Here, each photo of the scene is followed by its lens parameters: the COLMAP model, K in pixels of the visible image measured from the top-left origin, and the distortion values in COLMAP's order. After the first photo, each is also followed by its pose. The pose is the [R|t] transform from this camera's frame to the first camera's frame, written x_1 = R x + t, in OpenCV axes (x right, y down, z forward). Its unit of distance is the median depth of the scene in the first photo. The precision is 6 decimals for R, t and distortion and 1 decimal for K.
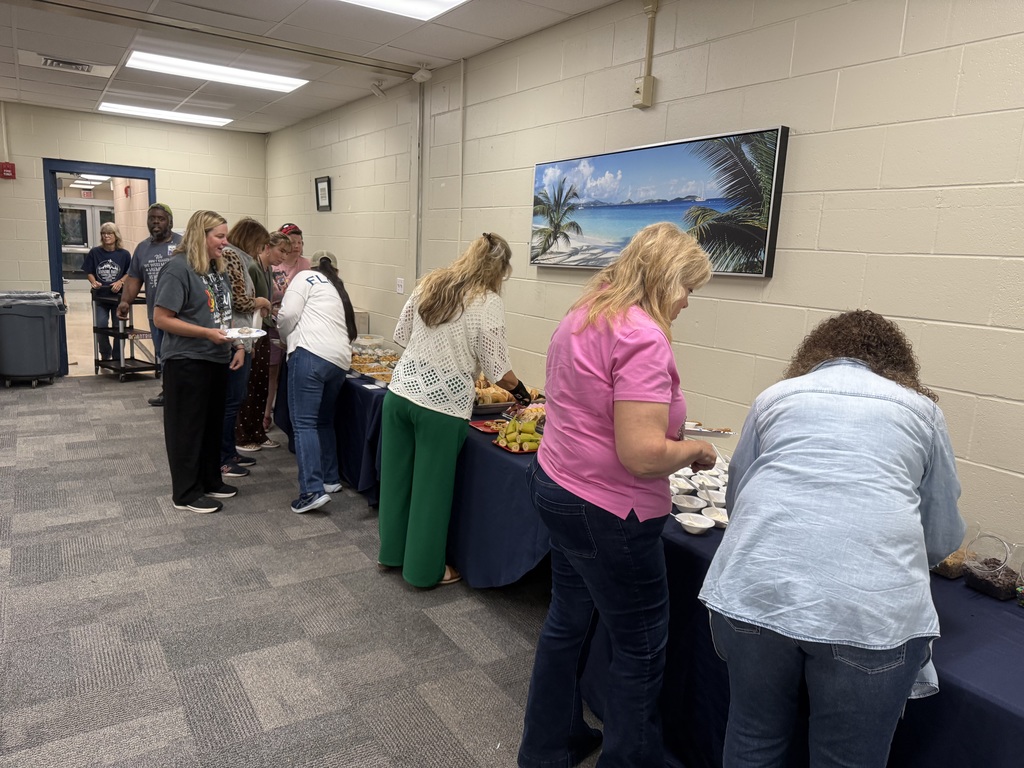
lens RADIAL K [[735.4, 0, 518.2], [0, 735.4, 397.5], [0, 0, 1]] dist [0.025560, -0.032903]
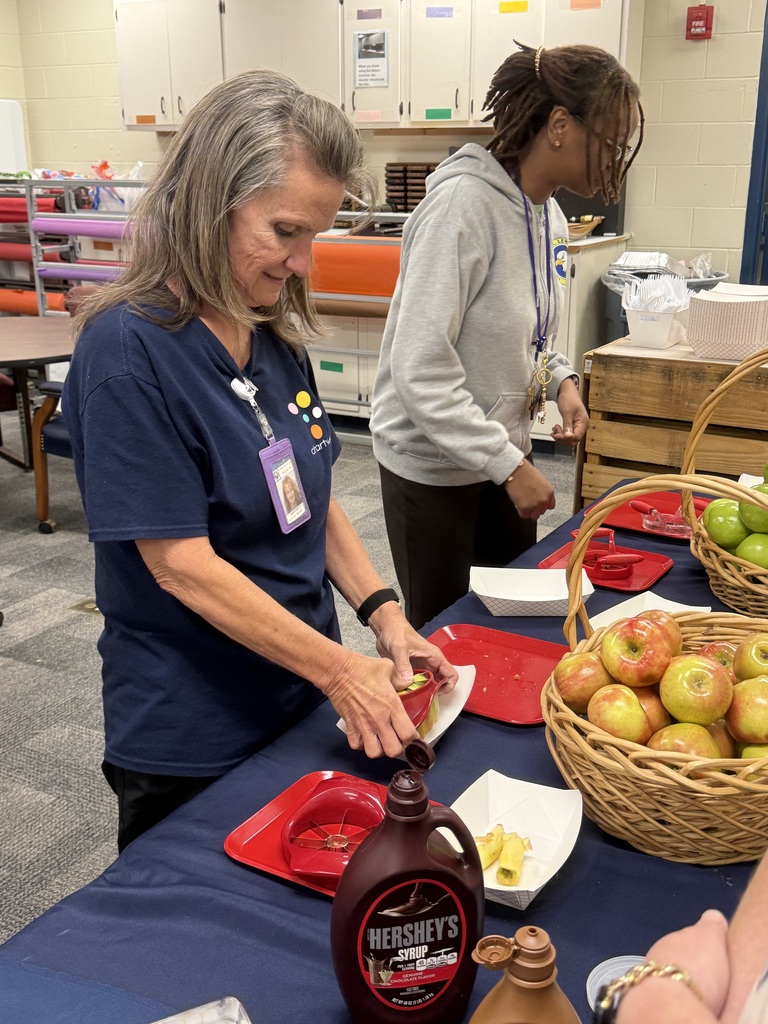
lens RADIAL K [[1110.2, 0, 392.5], [0, 1110.2, 520.8], [0, 0, 1]] dist [0.025819, 0.000000]
pose [[0.470342, 0.225872, -0.853089, -0.129852], [-0.146735, 0.973250, 0.176786, -0.156797], [0.870200, 0.042028, 0.490903, 0.880969]]
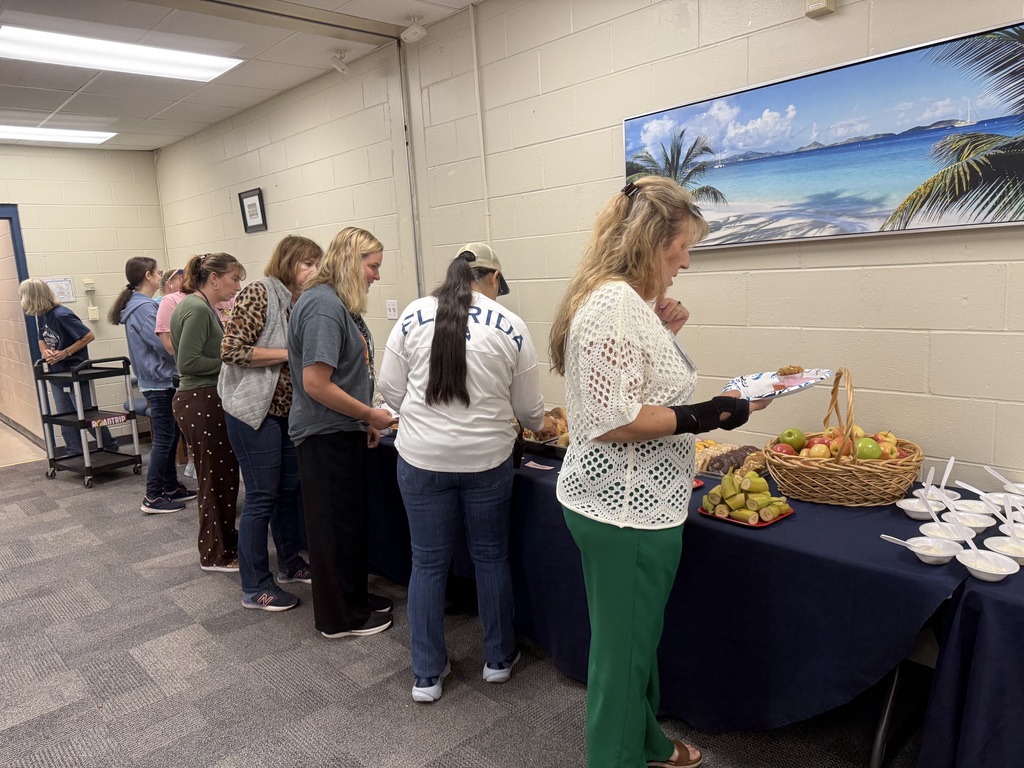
lens RADIAL K [[735.4, 0, 509.5], [0, 735.4, 385.3], [0, 0, 1]] dist [0.025560, -0.032903]
pose [[0.979286, -0.135008, 0.150906, -0.246337], [0.139752, 0.989959, -0.021243, -0.052512], [-0.146523, 0.041893, 0.988320, 0.297791]]
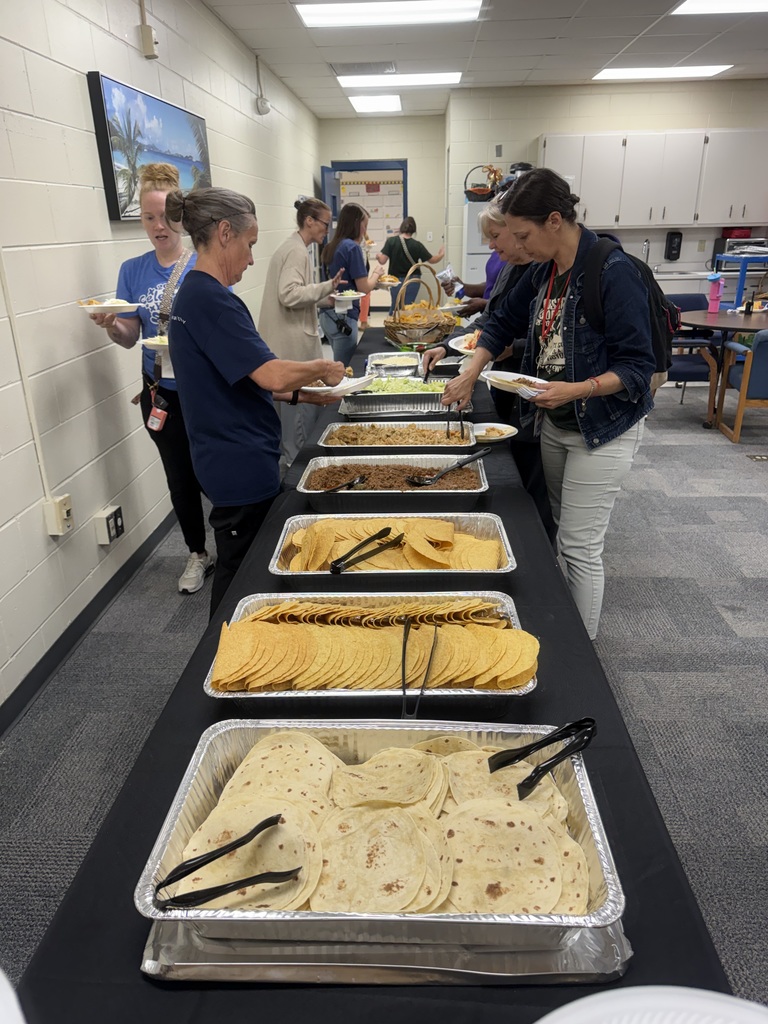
lens RADIAL K [[735.4, 0, 391.4], [0, 735.4, 515.7], [0, 0, 1]] dist [0.025560, -0.032903]
pose [[-0.820729, -0.249497, 0.513960, -0.722897], [0.080348, 0.840257, 0.536201, -0.327122], [-0.565639, 0.481372, -0.669577, 1.585006]]
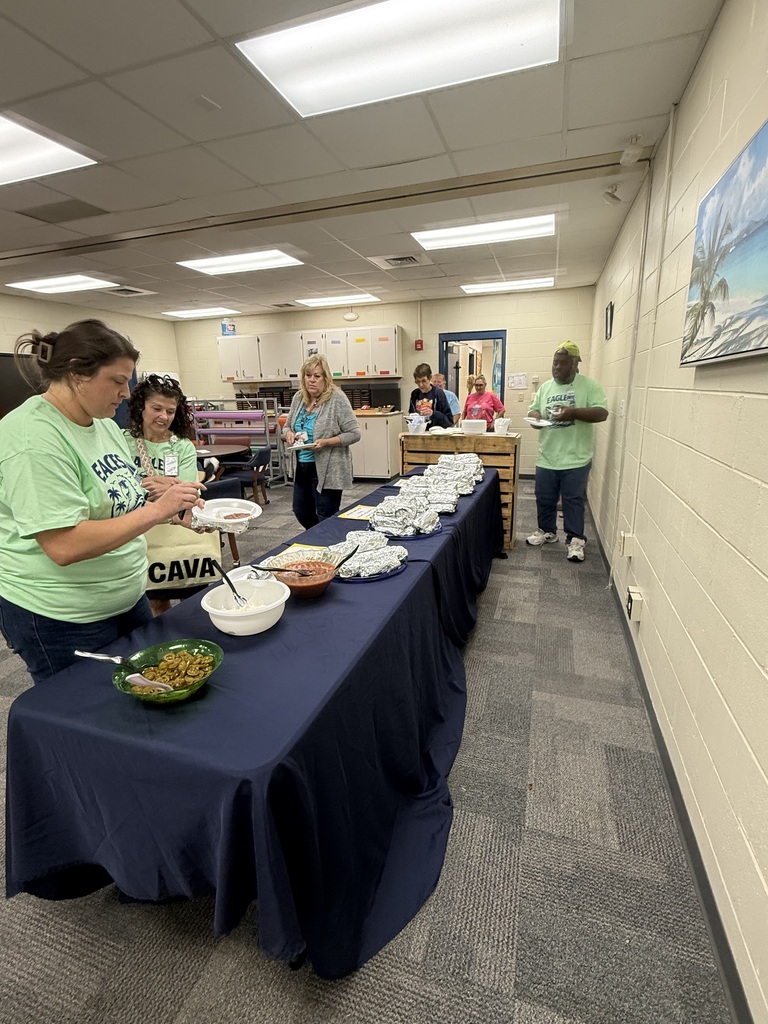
lens RADIAL K [[486.9, 0, 383.2], [0, 486.9, 510.2], [0, 0, 1]] dist [0.000340, 0.000853]
pose [[0.623969, 0.124138, -0.771526, 0.215099], [-0.093230, 0.992076, 0.084225, -0.067751], [0.775868, 0.019376, 0.630598, 0.545866]]
